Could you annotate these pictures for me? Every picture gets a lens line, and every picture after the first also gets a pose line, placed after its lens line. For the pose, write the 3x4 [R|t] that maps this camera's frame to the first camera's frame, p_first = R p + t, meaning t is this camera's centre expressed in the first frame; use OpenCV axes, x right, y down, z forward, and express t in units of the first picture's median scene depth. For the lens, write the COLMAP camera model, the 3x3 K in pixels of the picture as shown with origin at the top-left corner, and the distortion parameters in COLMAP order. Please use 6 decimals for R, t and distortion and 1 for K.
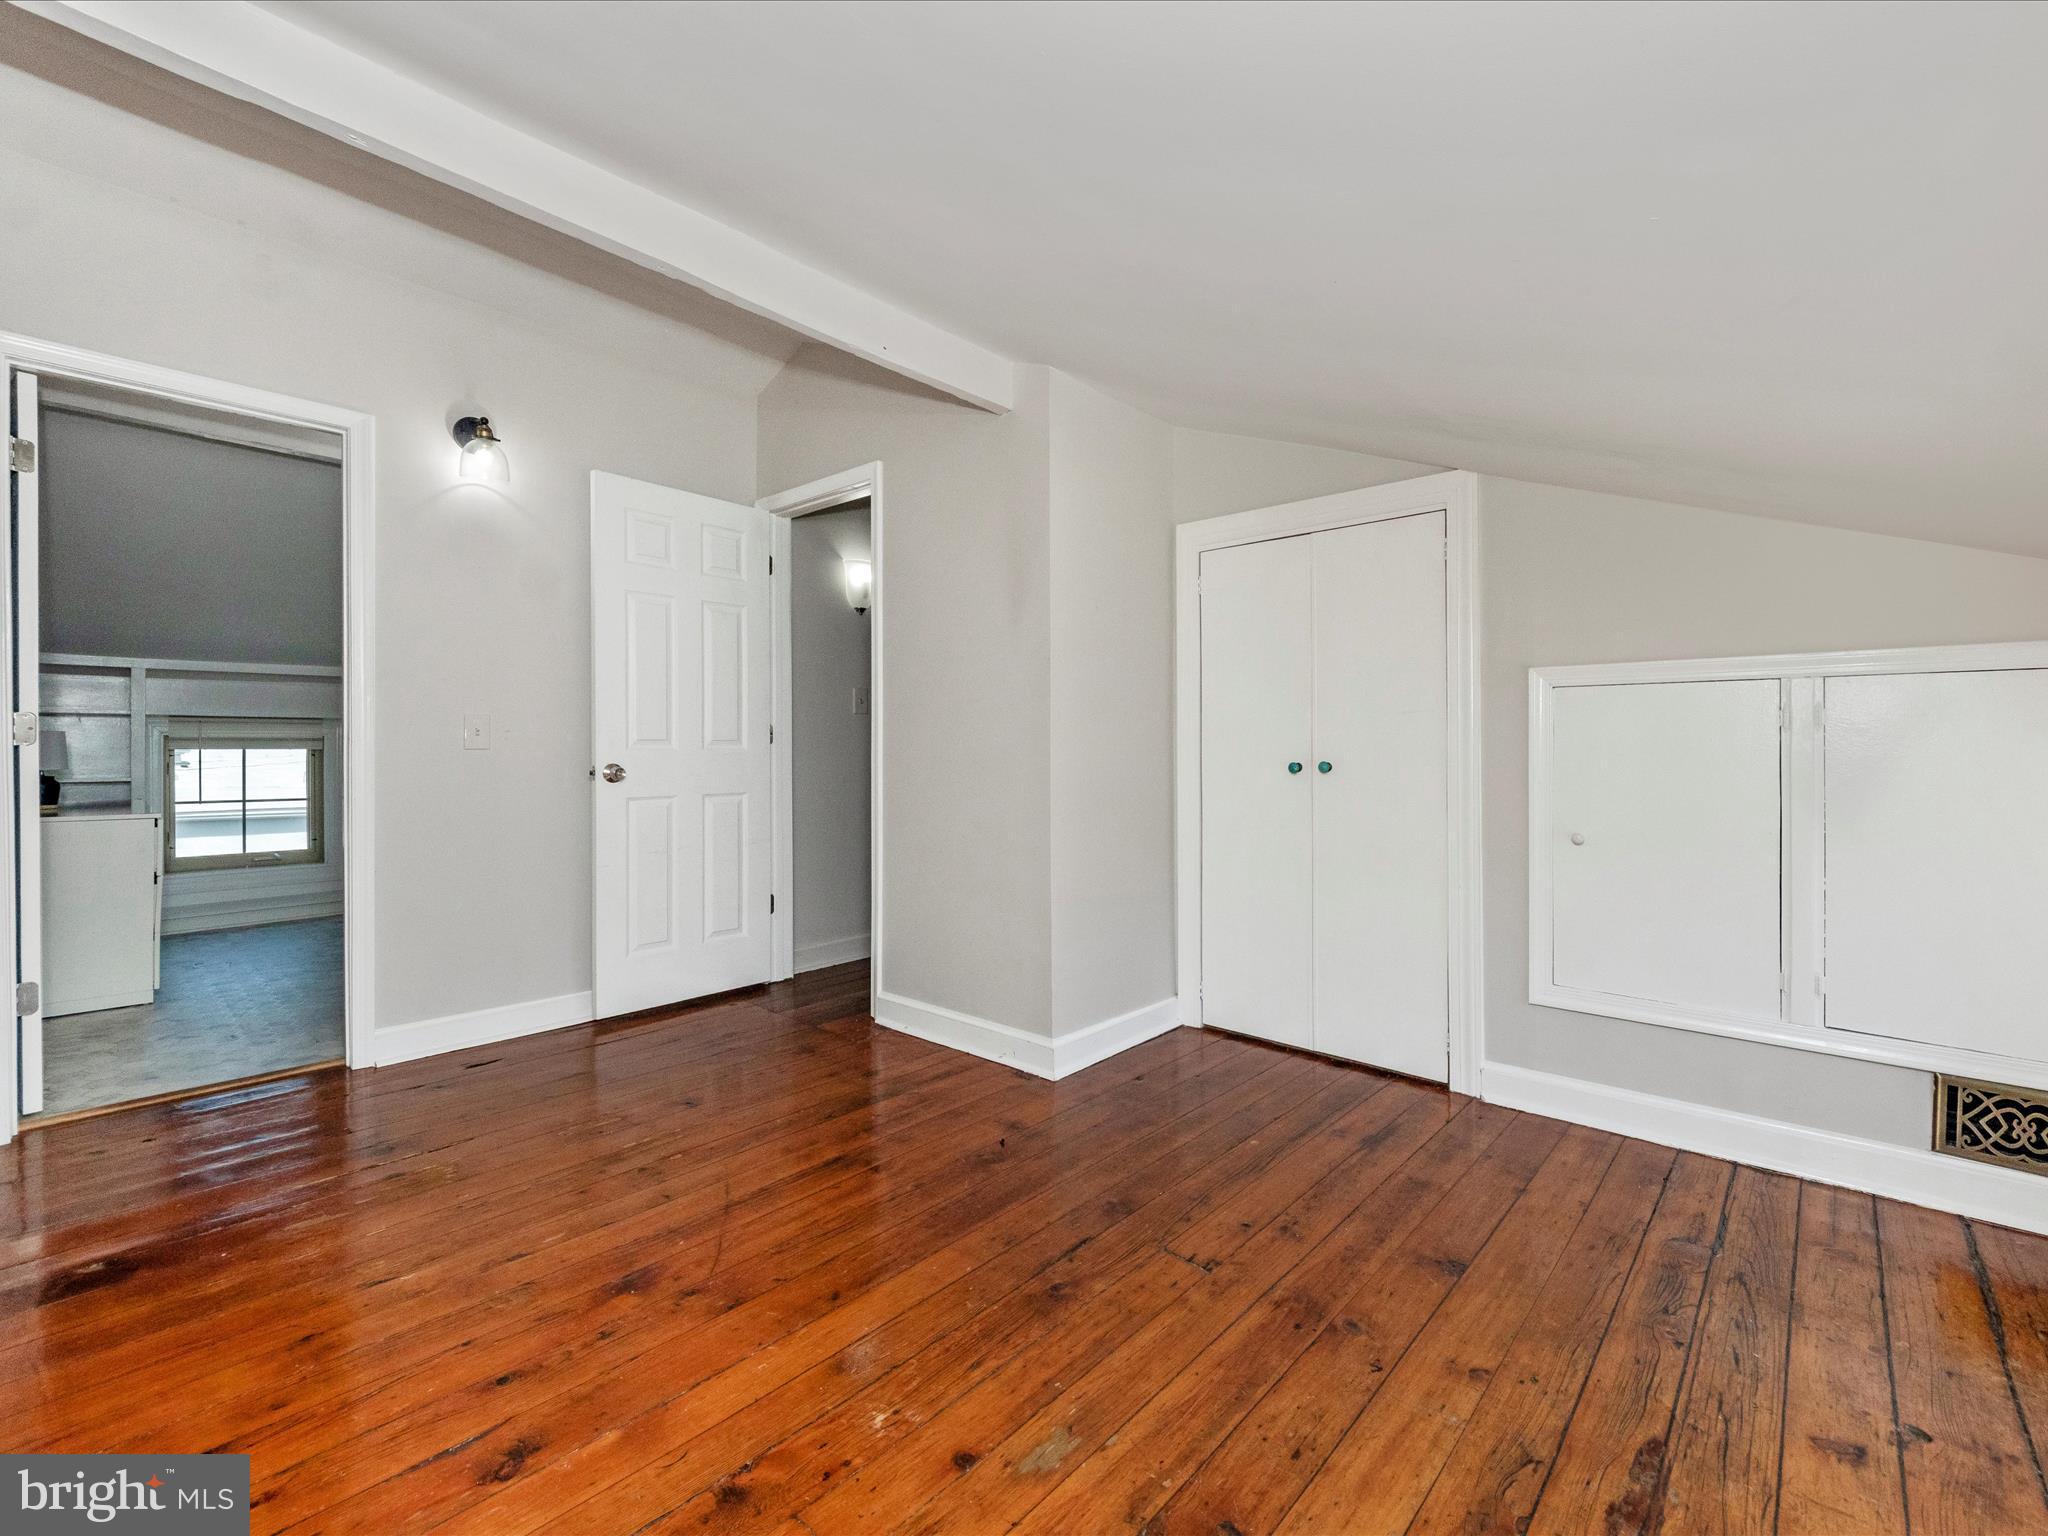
lens RADIAL K [[879.0, 0, 1045.9], [0, 879.0, 756.9], [0, 0, 1]] dist [0.000829, -0.000285]
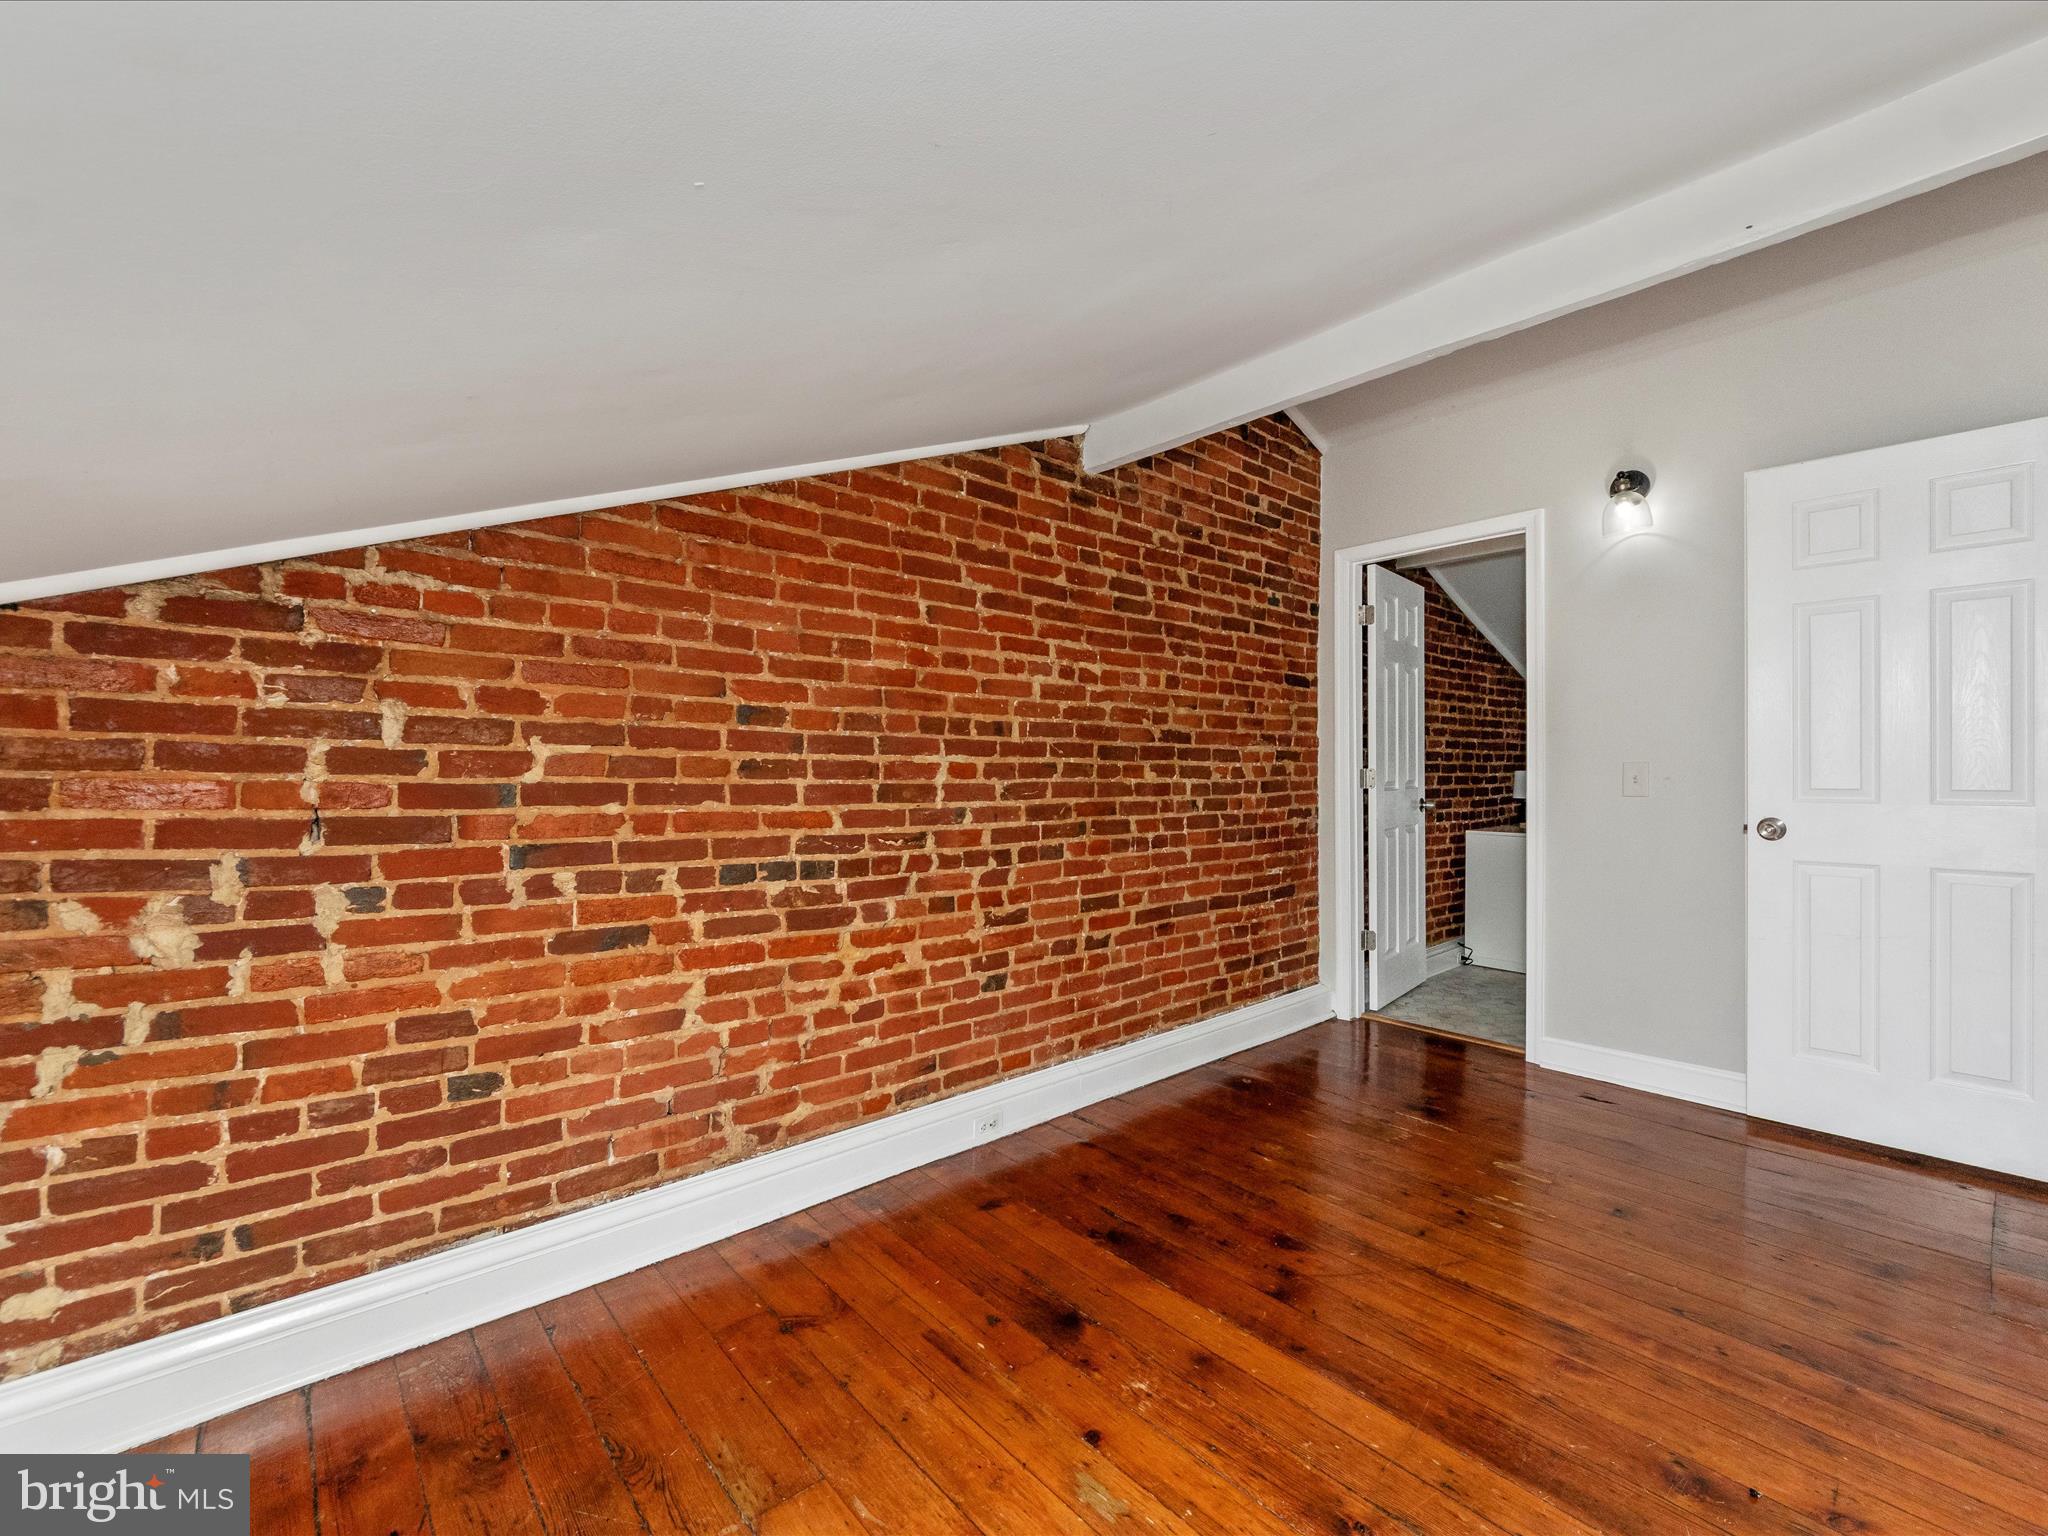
lens RADIAL K [[884.2, 0, 1047.8], [0, 884.2, 784.4], [0, 0, 1]] dist [0.042274, -0.013281]
pose [[-0.103526, 0.018867, -0.994448, 0.534424], [0.002301, 0.999822, 0.018729, -0.051615], [0.994624, -0.000349, -0.103551, 0.512827]]
